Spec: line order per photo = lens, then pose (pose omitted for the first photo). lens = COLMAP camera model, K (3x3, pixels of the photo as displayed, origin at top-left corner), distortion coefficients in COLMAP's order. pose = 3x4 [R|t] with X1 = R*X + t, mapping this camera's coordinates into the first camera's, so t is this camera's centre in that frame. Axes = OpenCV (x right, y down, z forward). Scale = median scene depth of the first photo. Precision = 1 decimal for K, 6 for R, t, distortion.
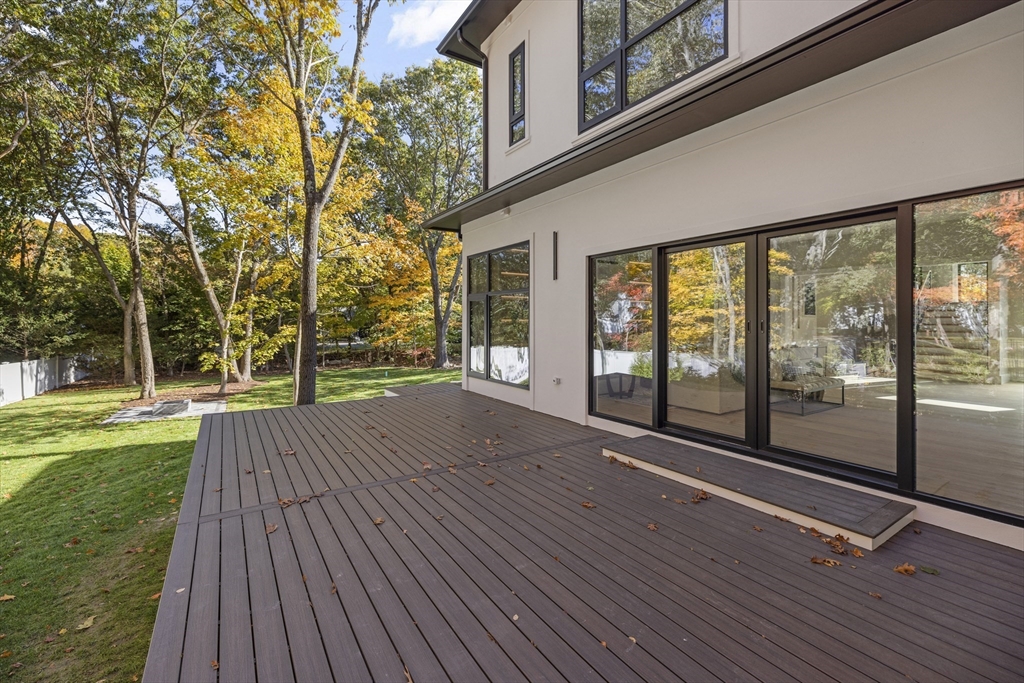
lens RADIAL K [[432.8, 0, 511.3], [0, 432.8, 322.6], [0, 0, 1]] dist [0.001956, -0.000018]
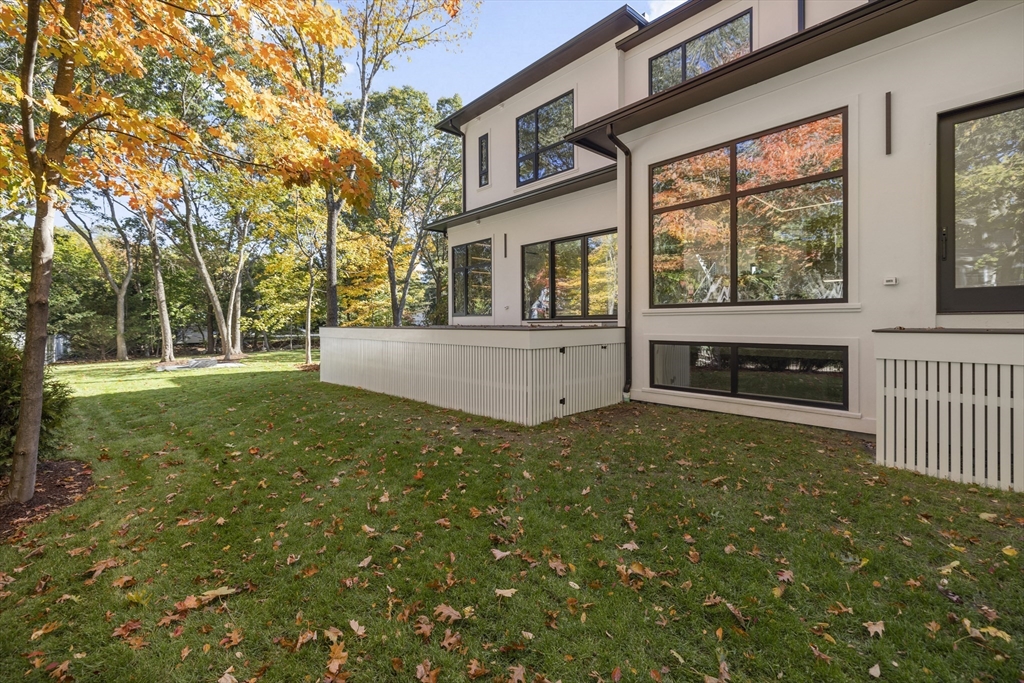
lens RADIAL K [[432.8, 0, 512.1], [0, 432.8, 331.7], [0, 0, 1]] dist [0.001956, -0.000018]
pose [[0.987670, -0.007907, 0.156350, -0.144726], [0.006006, 0.999902, 0.012630, 0.172188], [-0.156434, -0.011535, 0.987621, -0.781314]]
